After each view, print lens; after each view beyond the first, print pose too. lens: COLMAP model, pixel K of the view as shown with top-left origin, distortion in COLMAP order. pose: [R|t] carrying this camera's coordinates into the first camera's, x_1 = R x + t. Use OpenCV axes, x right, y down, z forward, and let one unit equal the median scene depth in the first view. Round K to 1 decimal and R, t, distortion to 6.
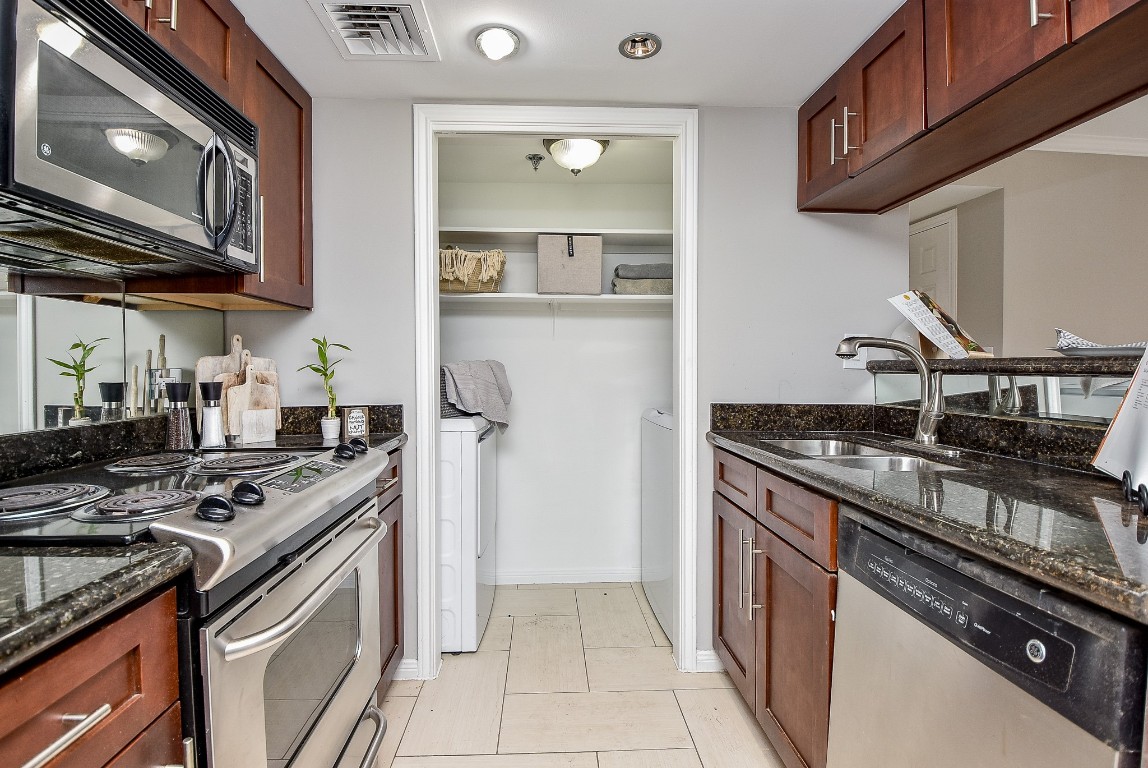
lens RADIAL K [[541.1, 0, 571.9], [0, 541.1, 375.5], [0, 0, 1]] dist [0.000848, -0.018474]
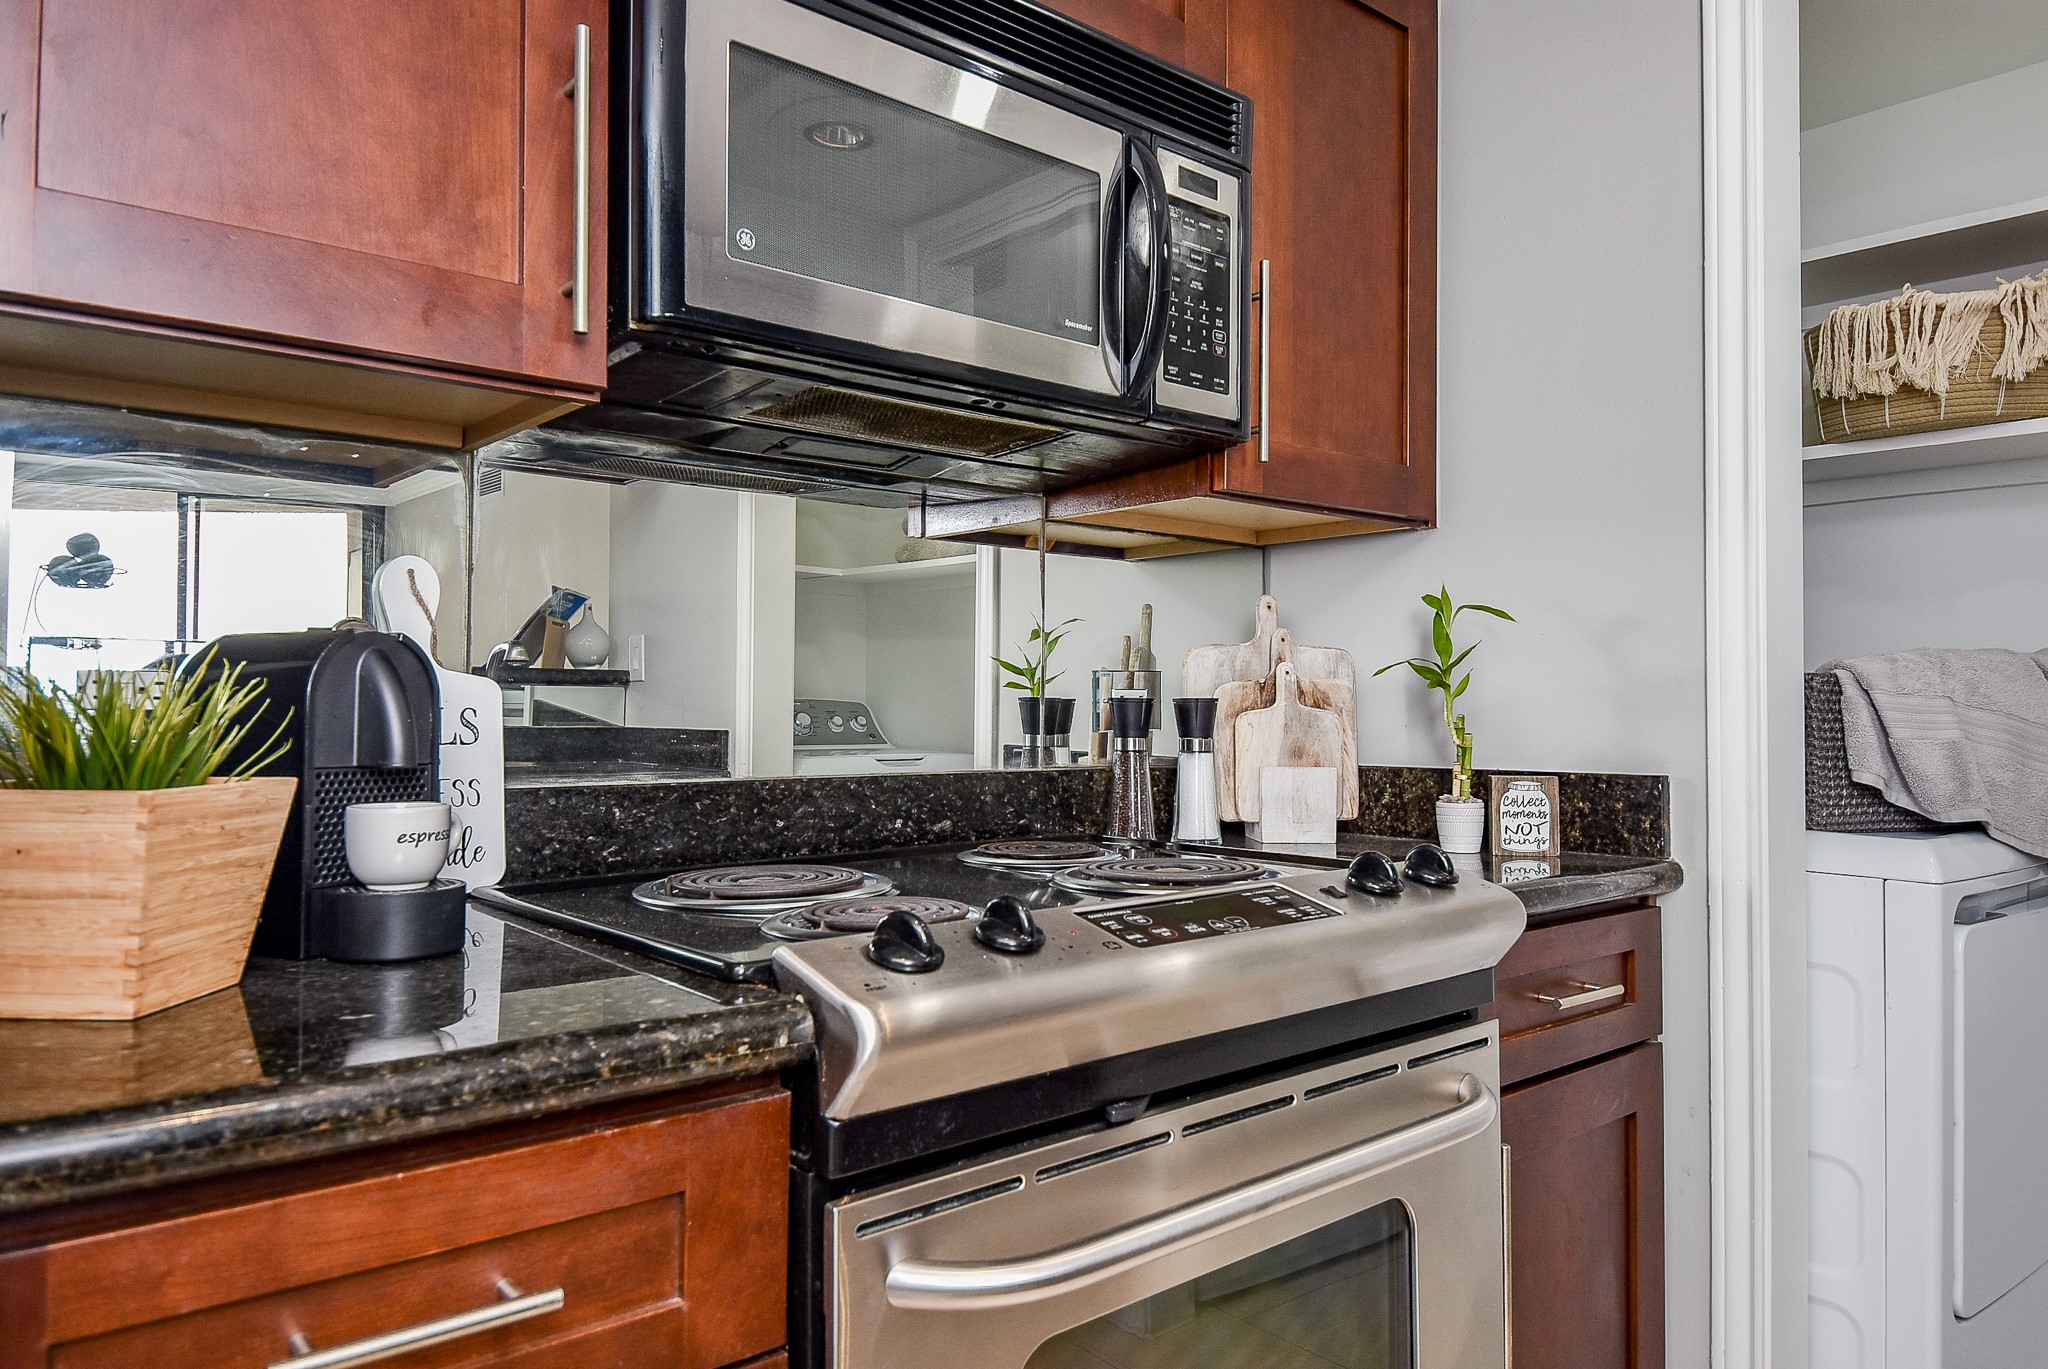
lens RADIAL K [[1327.5, 0, 1024.0], [0, 1327.5, 684.5], [0, 0, 1]] dist [0.005324, 0.000713]
pose [[0.601052, -0.007084, -0.799179, 0.138163], [-0.020170, 0.999508, -0.024029, 0.030008], [0.798955, 0.030562, 0.600613, 0.212529]]
